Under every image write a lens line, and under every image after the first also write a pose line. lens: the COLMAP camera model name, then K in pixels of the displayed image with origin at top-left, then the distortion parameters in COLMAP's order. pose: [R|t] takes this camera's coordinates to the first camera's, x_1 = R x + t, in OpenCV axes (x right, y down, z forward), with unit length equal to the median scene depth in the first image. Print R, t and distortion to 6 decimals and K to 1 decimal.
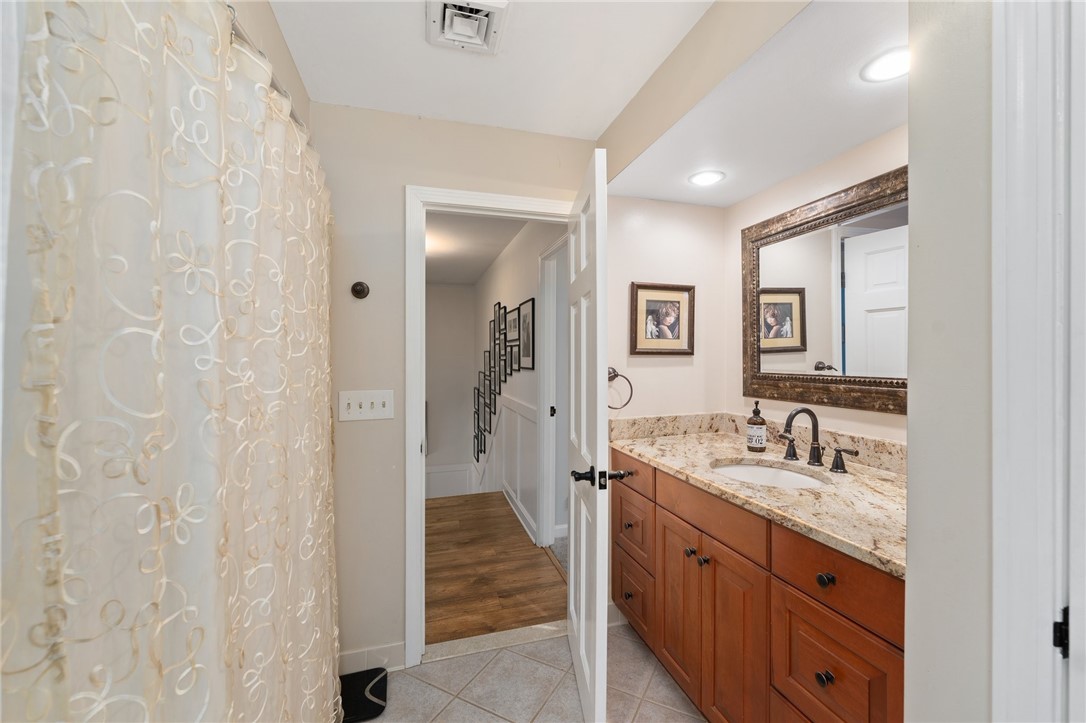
lens RADIAL K [[437.3, 0, 541.5], [0, 437.3, 358.9], [0, 0, 1]] dist [0.003020, 0.000323]
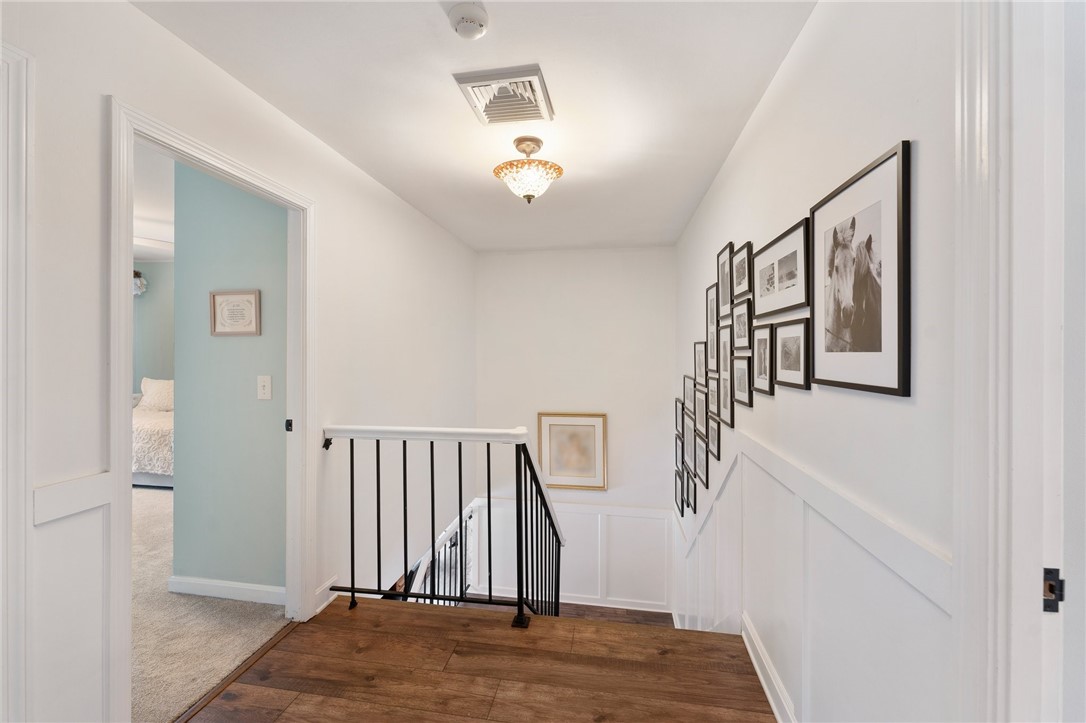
lens RADIAL K [[437.3, 0, 541.1], [0, 437.3, 354.3], [0, 0, 1]] dist [0.003020, 0.000323]
pose [[0.903276, 0.001014, -0.429059, -0.075936], [-0.001421, 0.999999, -0.000628, -0.001092], [0.429058, 0.001177, 0.903276, 0.441488]]
